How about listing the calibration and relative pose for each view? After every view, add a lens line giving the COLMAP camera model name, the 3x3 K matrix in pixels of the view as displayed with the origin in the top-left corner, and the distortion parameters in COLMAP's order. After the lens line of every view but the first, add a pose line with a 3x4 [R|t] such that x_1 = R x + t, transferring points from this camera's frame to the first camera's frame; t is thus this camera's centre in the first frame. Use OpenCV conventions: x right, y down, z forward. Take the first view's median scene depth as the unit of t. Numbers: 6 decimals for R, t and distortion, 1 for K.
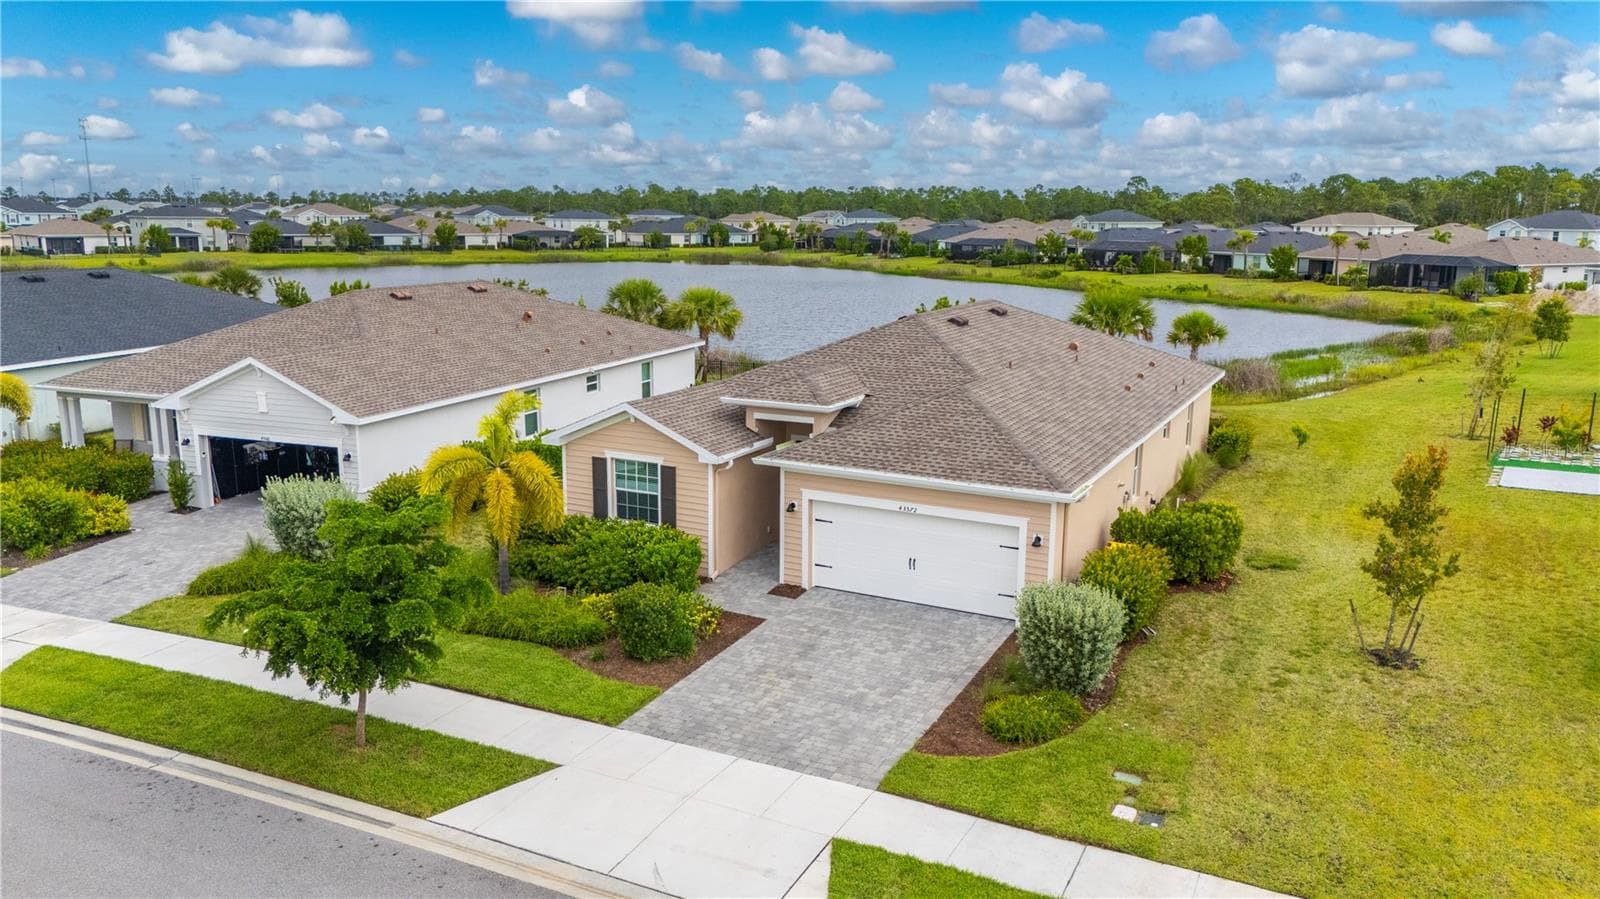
lens RADIAL K [[1181.0, 0, 800.0], [0, 1181.0, 449.5], [0, 0, 1]] dist [0.098912, -0.136002]
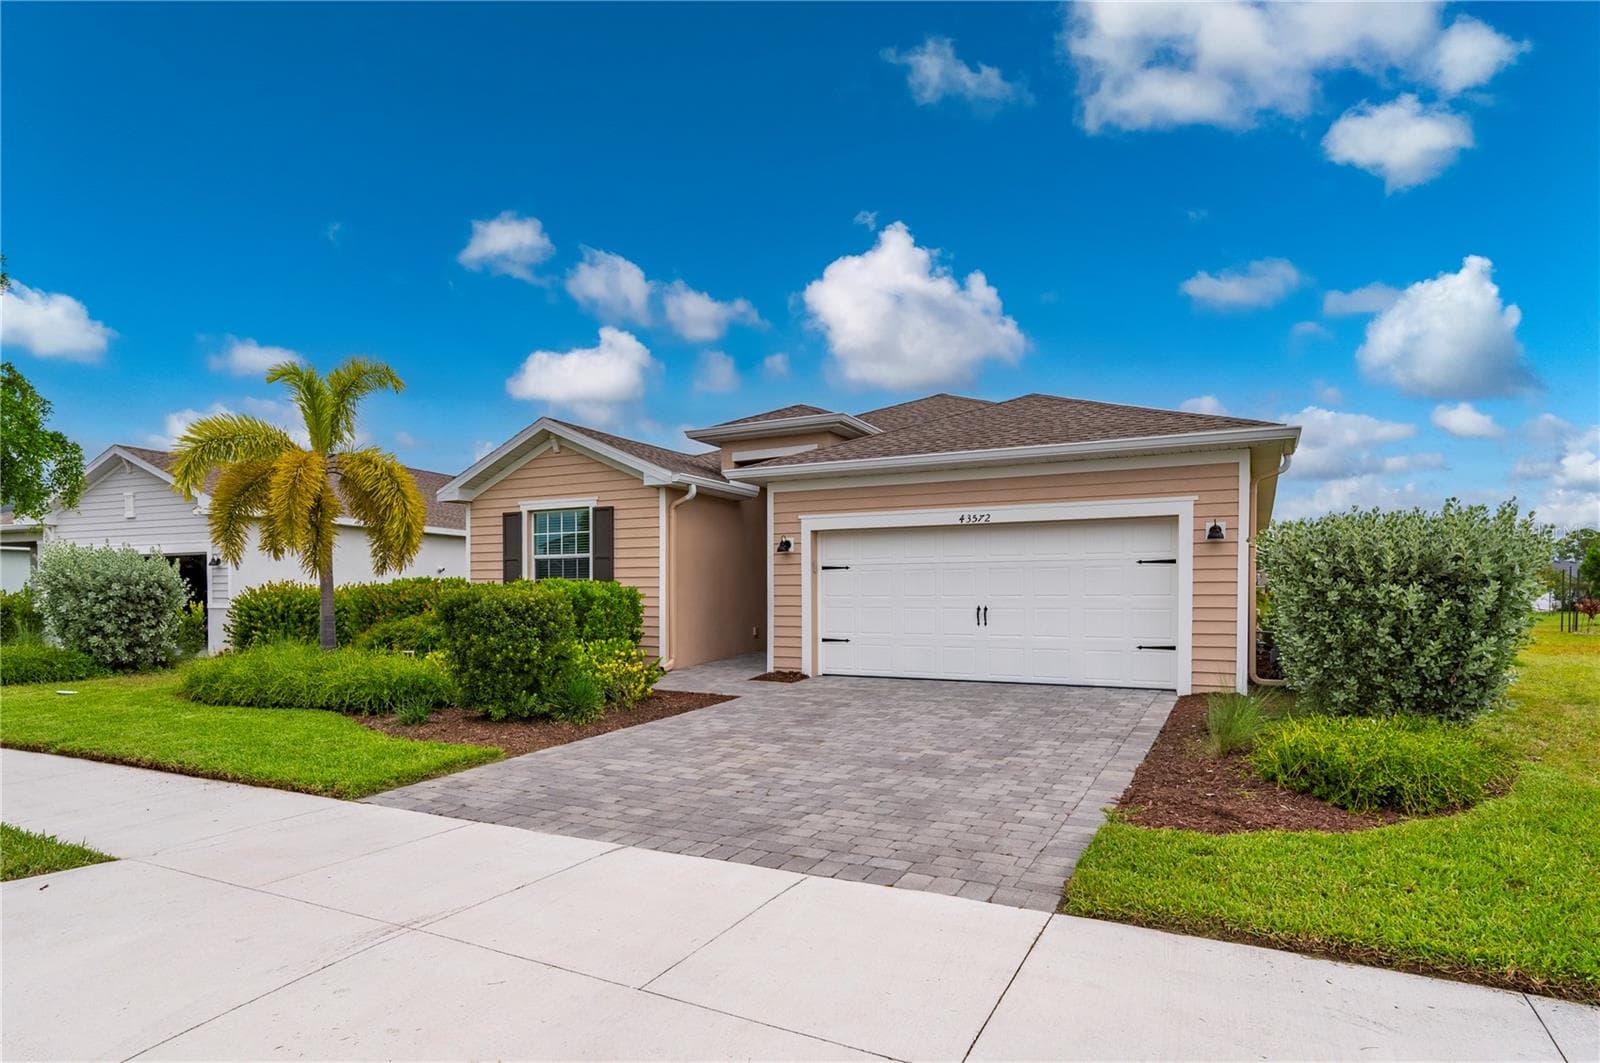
lens RADIAL K [[881.4, 0, 780.8], [0, 881.4, 623.7], [0, 0, 1]] dist [0.000055, -0.000124]
pose [[0.999731, -0.009542, -0.021128, 0.000422], [0.005675, 0.984369, -0.176025, 0.171645], [0.022477, 0.175858, 0.984159, 0.520602]]
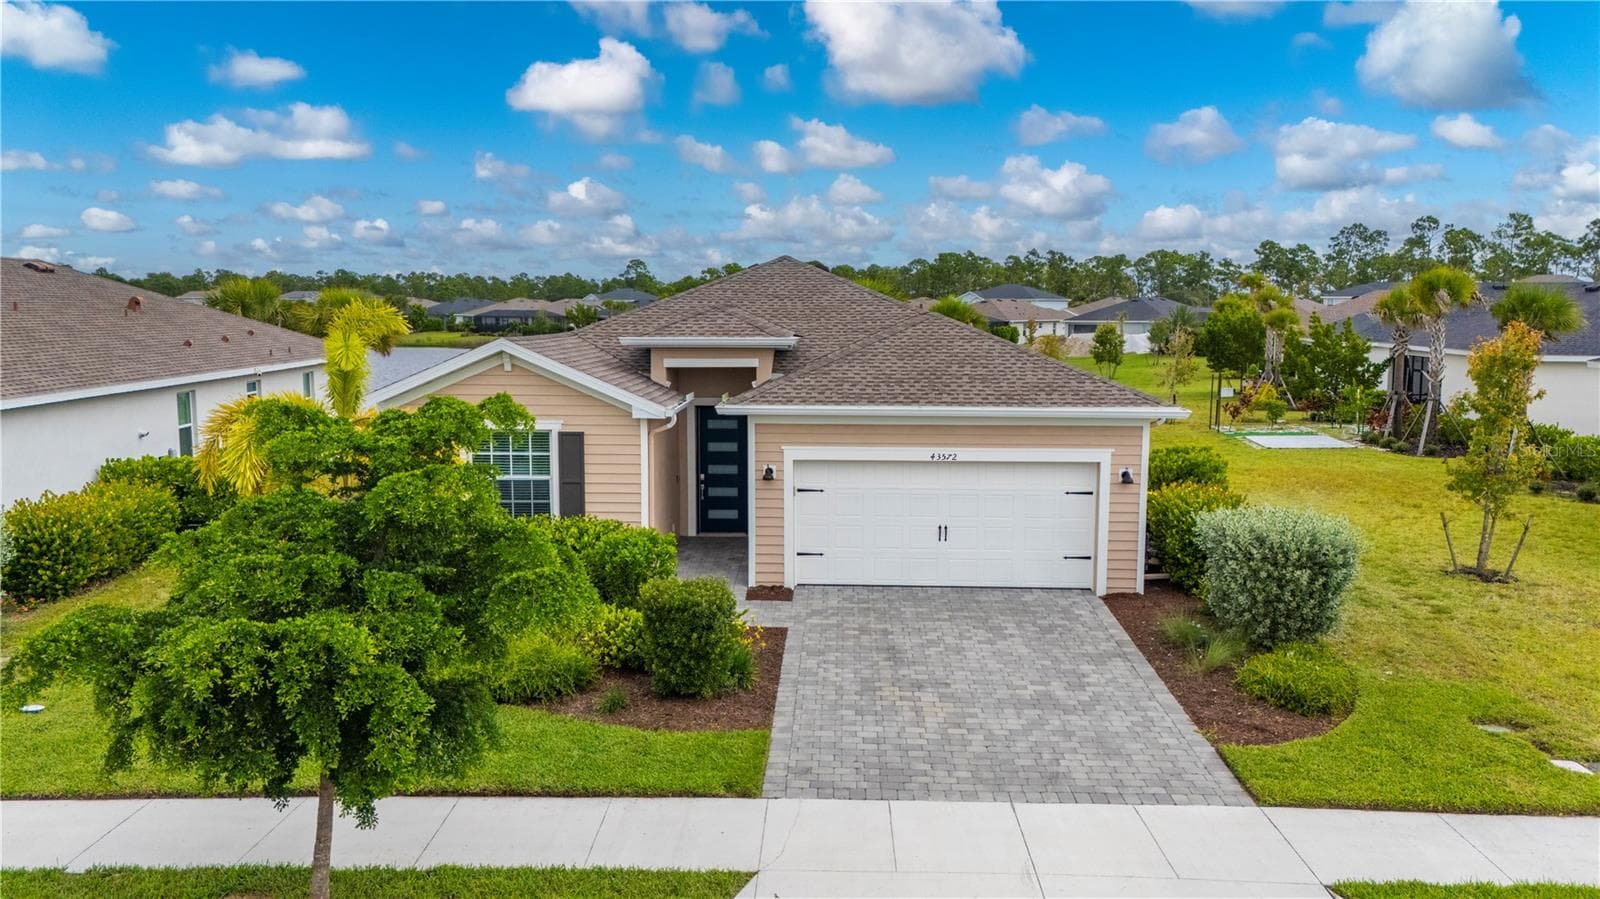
lens RADIAL K [[1181.0, 0, 800.0], [0, 1181.0, 449.5], [0, 0, 1]] dist [0.098912, -0.136002]
pose [[0.905463, -0.057323, 0.420537, -0.280232], [0.090759, 0.994069, -0.059913, 0.076833], [-0.414608, 0.092417, 0.905295, 0.342256]]
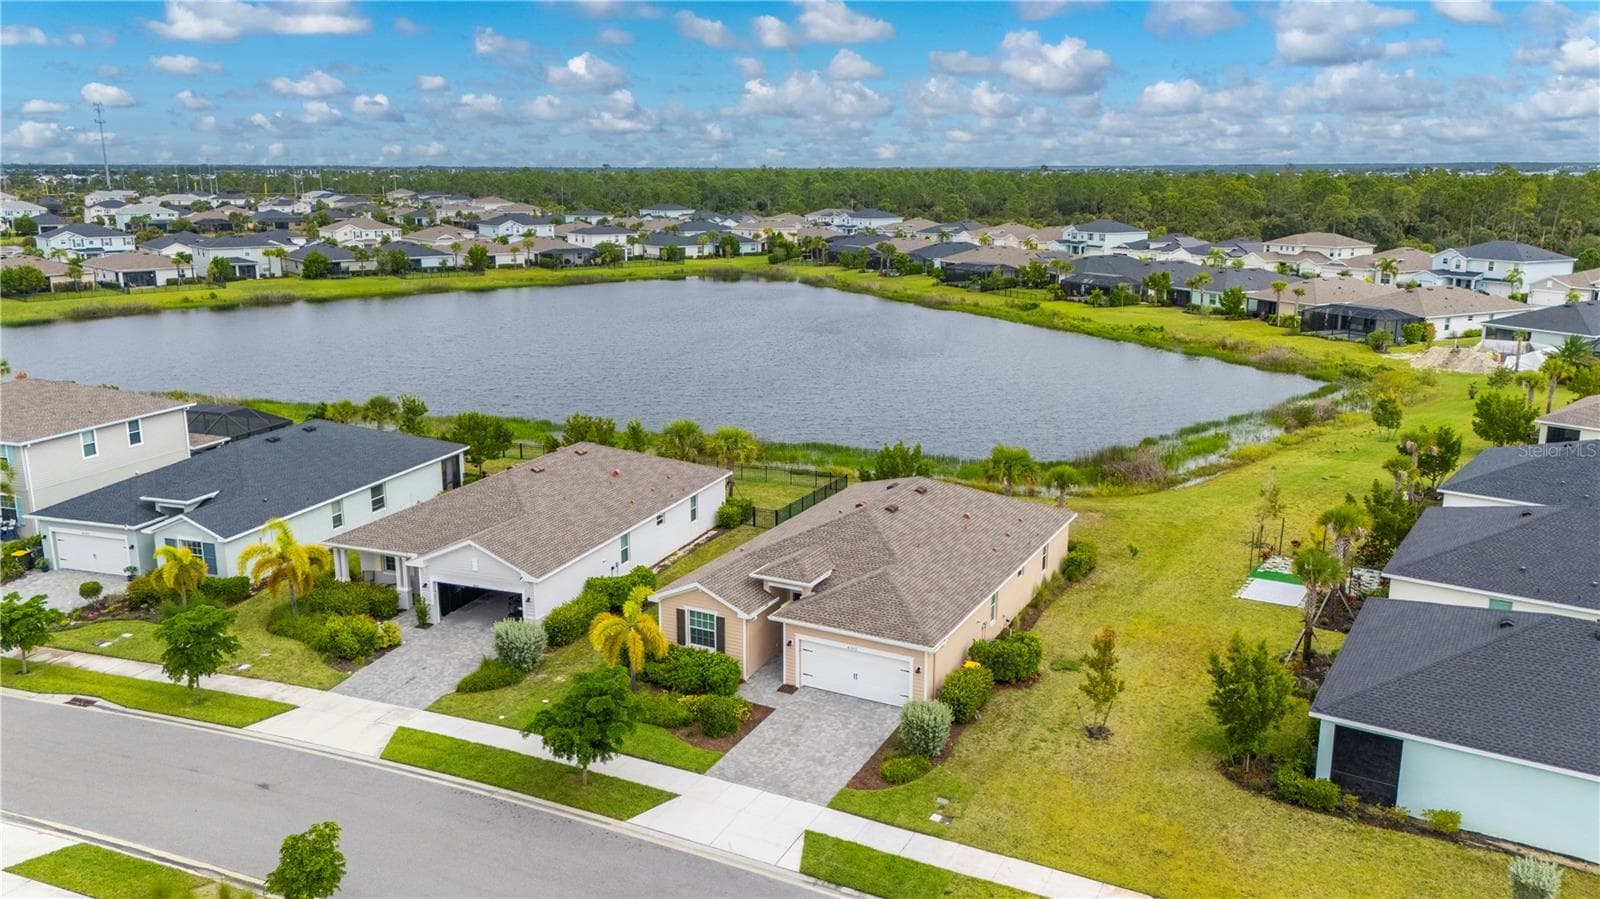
lens RADIAL K [[1208.9, 0, 800.0], [0, 1208.9, 449.5], [0, 0, 1]] dist [0.120927, -0.201472]
pose [[0.999946, -0.005416, -0.008852, 0.026234], [0.005709, 0.999426, 0.033382, -0.302552], [0.008666, -0.033431, 0.999403, -0.827429]]
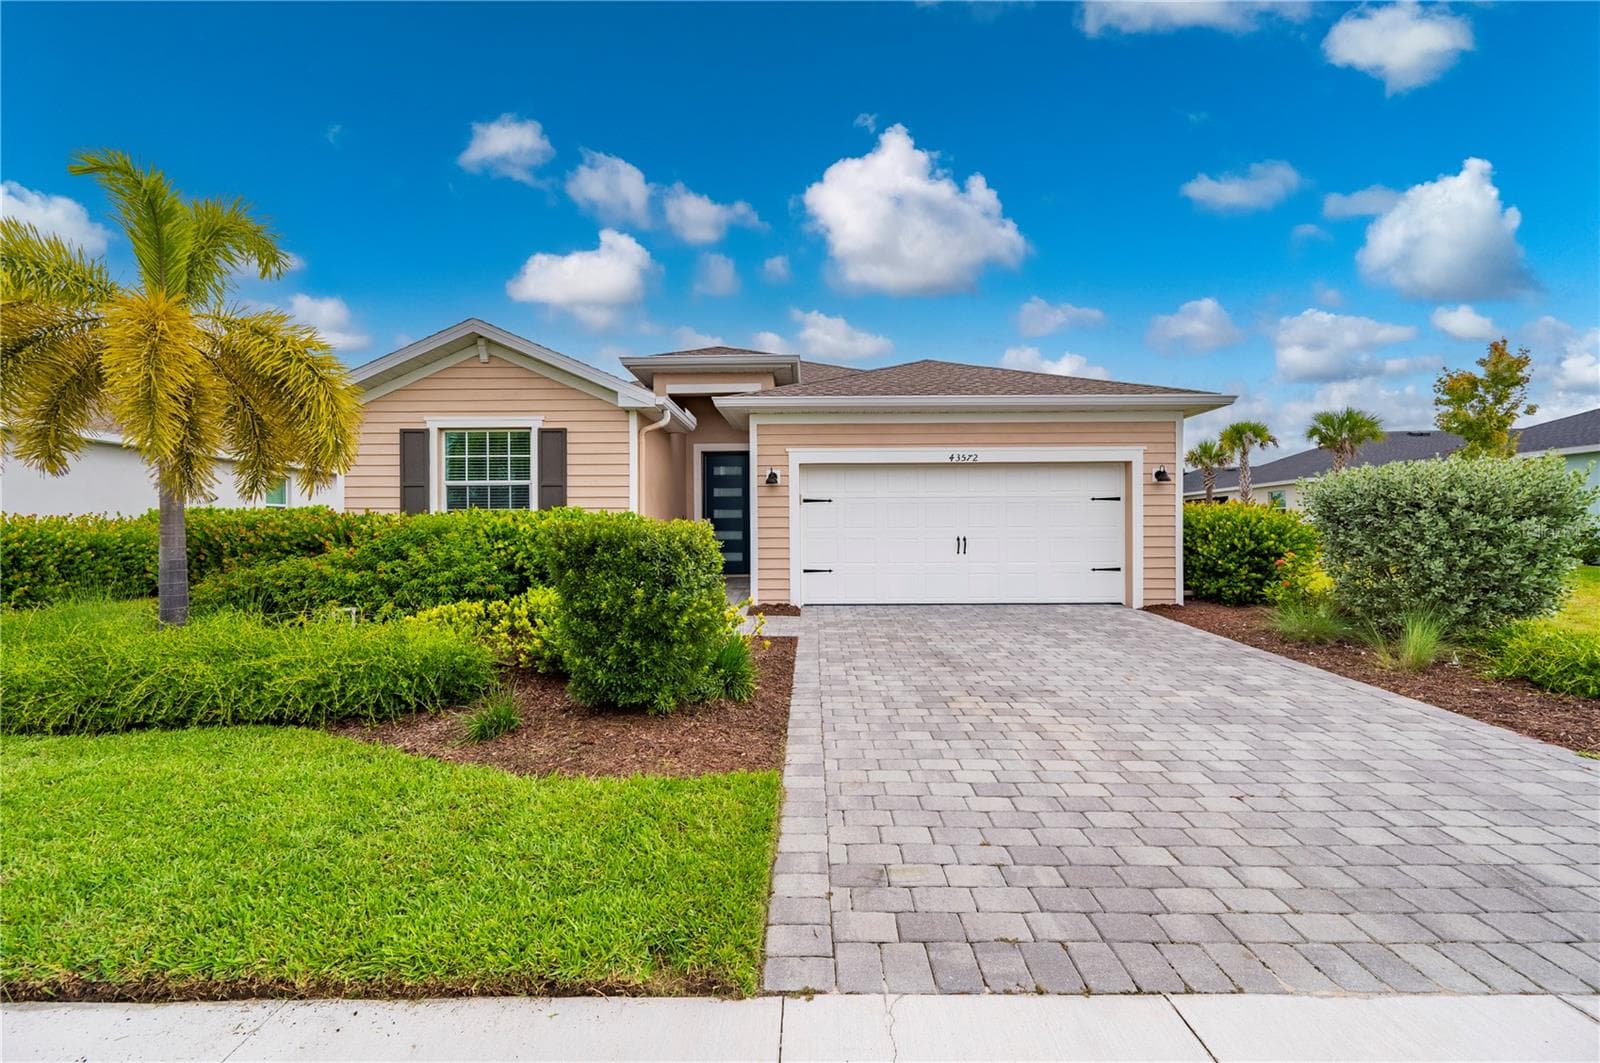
lens RADIAL K [[642.0, 0, 800.0], [0, 642.0, 531.5], [0, 0, 1]] dist [-0.000472, 0.000213]
pose [[0.896797, -0.015895, 0.442157, -0.145490], [0.103283, 0.979265, -0.174277, 0.136954], [-0.430219, 0.201958, 0.879844, 0.675399]]
